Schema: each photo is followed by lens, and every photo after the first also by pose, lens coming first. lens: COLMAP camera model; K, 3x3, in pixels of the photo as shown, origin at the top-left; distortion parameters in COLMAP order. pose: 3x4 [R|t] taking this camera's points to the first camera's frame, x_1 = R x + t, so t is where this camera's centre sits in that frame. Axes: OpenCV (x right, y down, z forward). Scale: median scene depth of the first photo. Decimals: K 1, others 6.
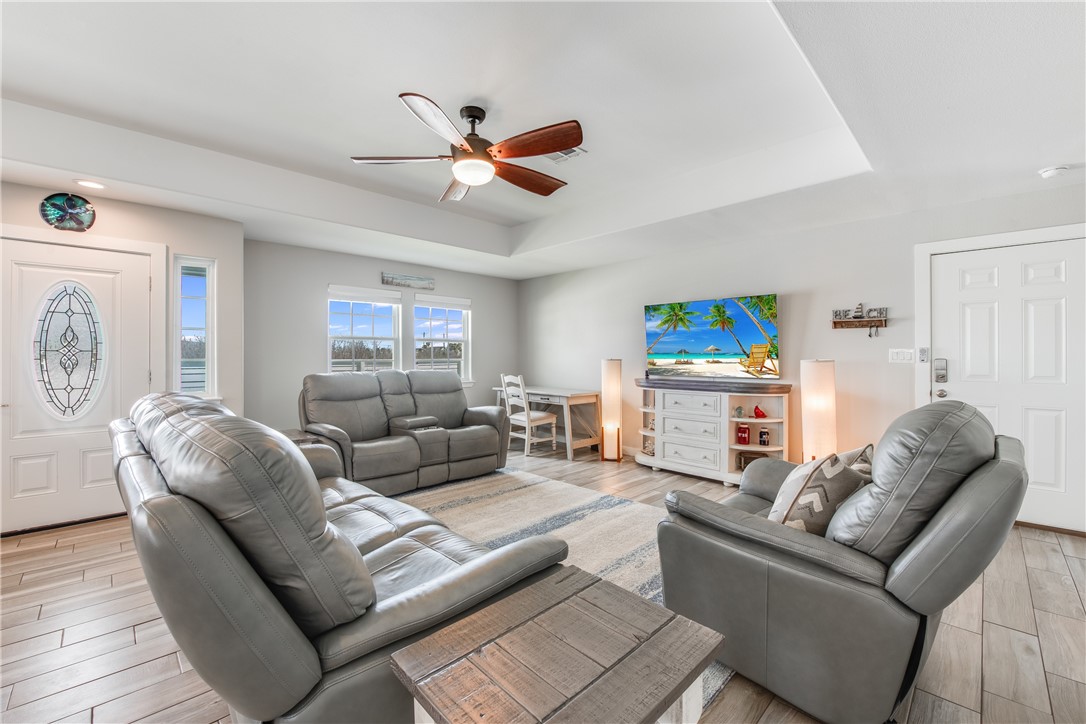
lens RADIAL K [[443.0, 0, 528.4], [0, 443.0, 356.4], [0, 0, 1]] dist [-0.012176, 0.000045]
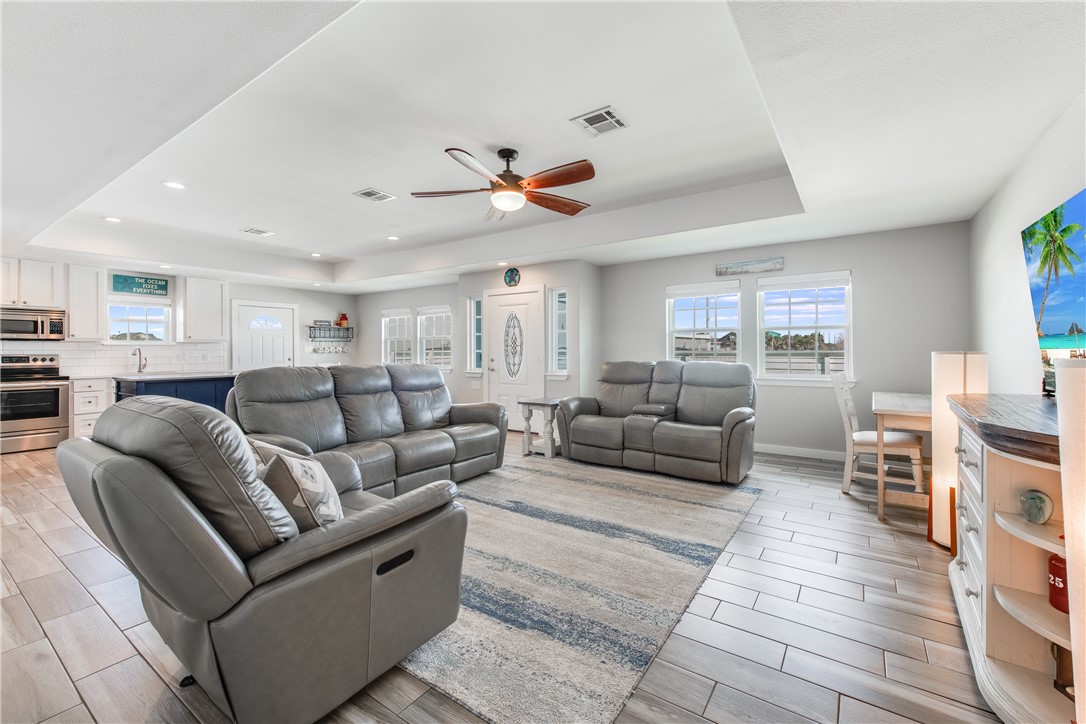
lens RADIAL K [[443.8, 0, 588.3], [0, 443.8, 348.5], [0, 0, 1]] dist [0.000865, -0.003624]
pose [[0.267554, -0.003207, -0.963538, 0.679938], [0.003246, 0.999992, -0.002427, 0.004283], [0.963537, -0.002478, 0.267562, 0.532847]]
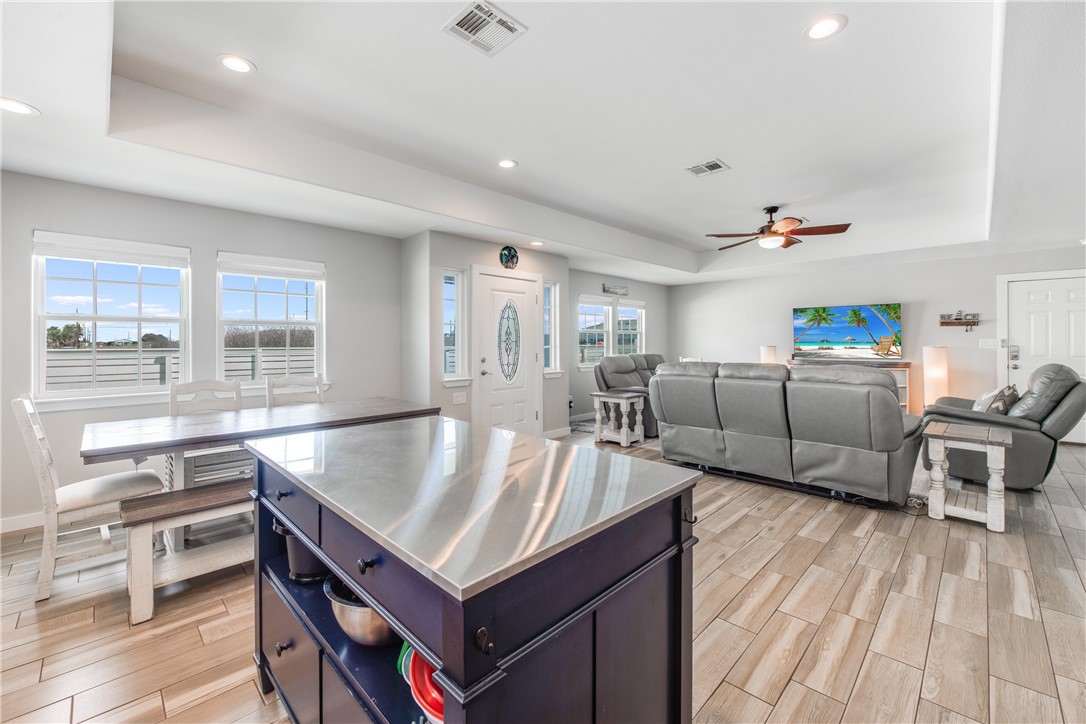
lens RADIAL K [[445.3, 0, 544.1], [0, 445.3, 343.4], [0, 0, 1]] dist [-0.000356, -0.000266]
pose [[0.999611, -0.001281, 0.027867, -0.667476], [0.001286, 0.999999, -0.000176, -0.003430], [-0.027866, 0.000212, 0.999612, -0.475178]]
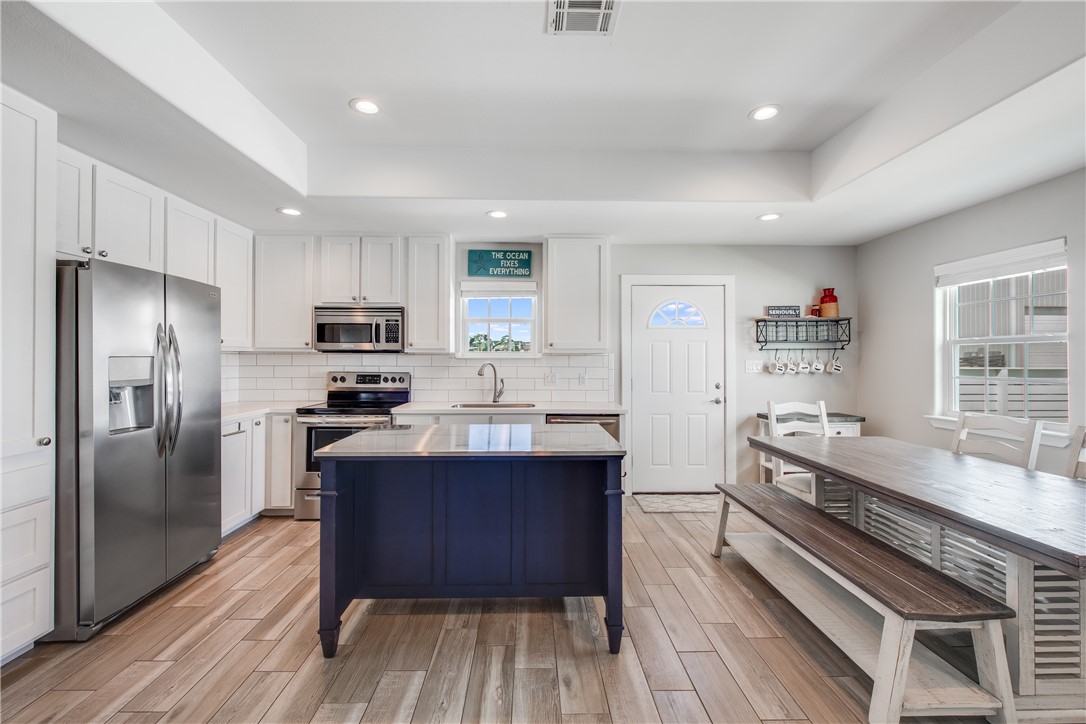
lens RADIAL K [[471.8, 0, 535.0], [0, 471.8, 351.6], [0, 0, 1]] dist [0.001839, -0.001273]
pose [[-0.687257, -0.012092, -0.726314, -0.411625], [-0.004506, 0.999913, -0.012383, -0.017126], [0.726400, -0.005237, -0.687252, 0.239447]]
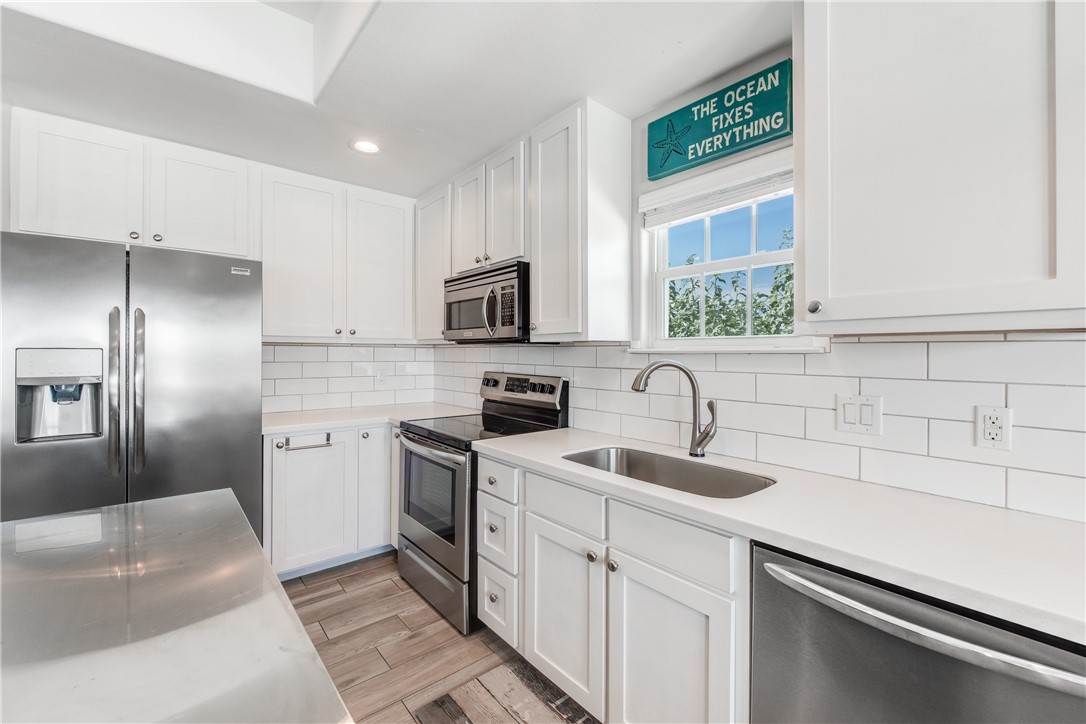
lens RADIAL K [[449.0, 0, 536.7], [0, 449.0, 352.0], [0, 0, 1]] dist [-0.006903, -0.000246]
pose [[-0.996504, -0.003286, 0.083481, -0.923562], [-0.003336, 0.999994, -0.000461, -0.014384], [-0.083479, -0.000738, -0.996509, -0.065600]]
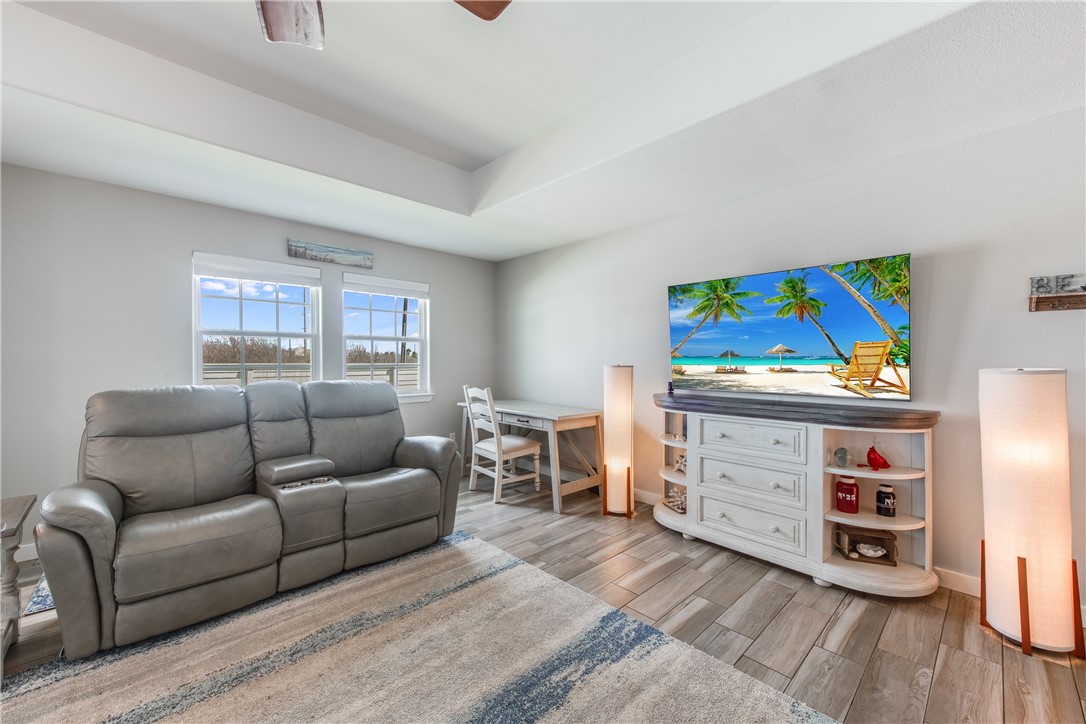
lens RADIAL K [[429.3, 0, 526.8], [0, 429.3, 363.4], [0, 0, 1]] dist [0.023467, 0.000093]
pose [[0.999884, 0.002289, -0.015062, 0.065428], [-0.002186, 0.999974, 0.006856, -0.001009], [0.015077, -0.006822, 0.999863, 0.389067]]
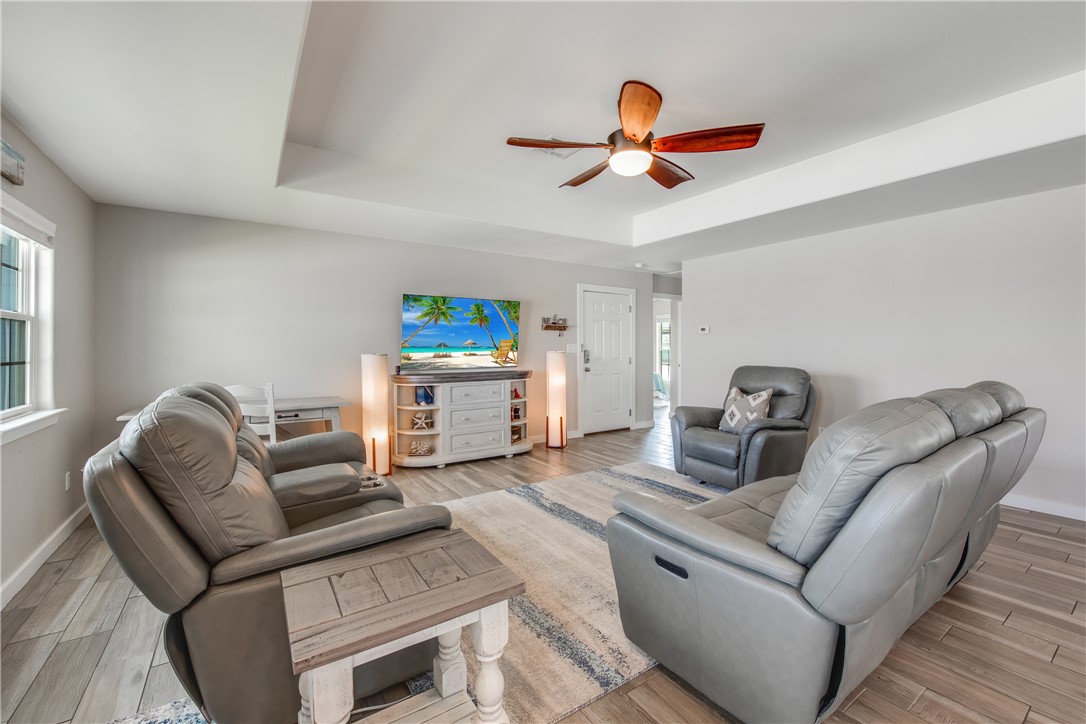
lens RADIAL K [[455.8, 0, 575.2], [0, 455.8, 344.9], [0, 0, 1]] dist [-0.003054, -0.000160]
pose [[0.149542, 0.001601, 0.988754, -0.693963], [0.004330, 0.999988, -0.002274, -0.008179], [-0.988746, 0.004621, 0.149534, 0.589582]]
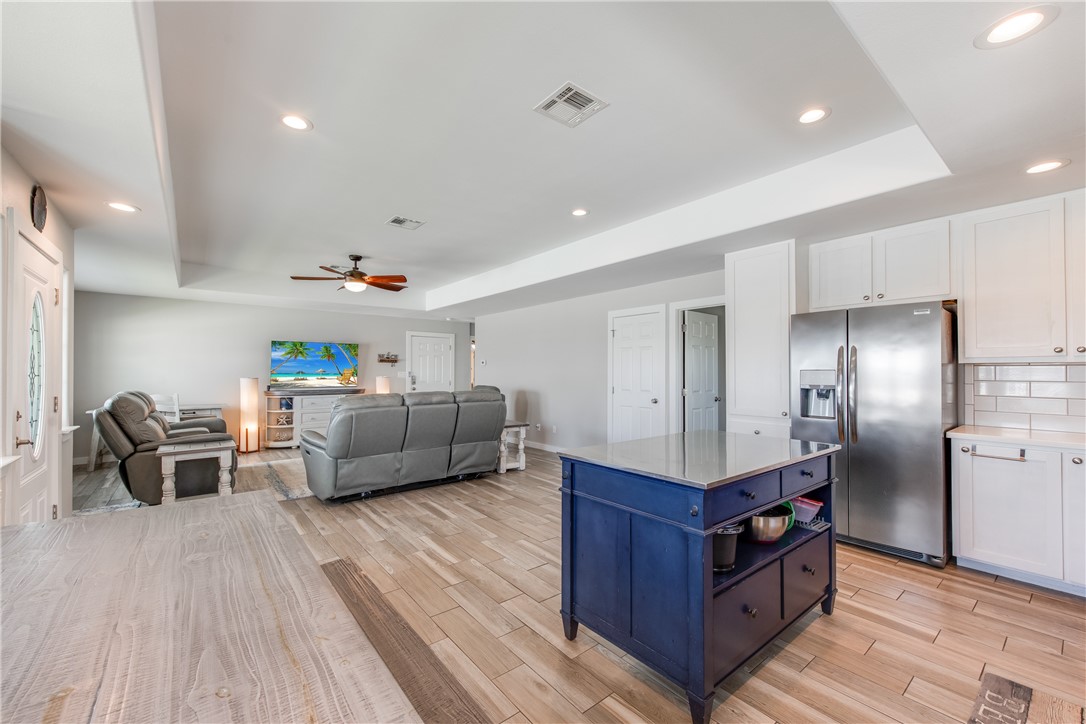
lens RADIAL K [[435.3, 0, 546.6], [0, 435.3, 365.4], [0, 0, 1]] dist [0.010648, 0.000048]
pose [[0.091888, 0.013600, 0.995676, -1.243767], [0.001038, 0.999905, -0.013754, -0.014601], [-0.995769, 0.002297, 0.091866, -0.036028]]
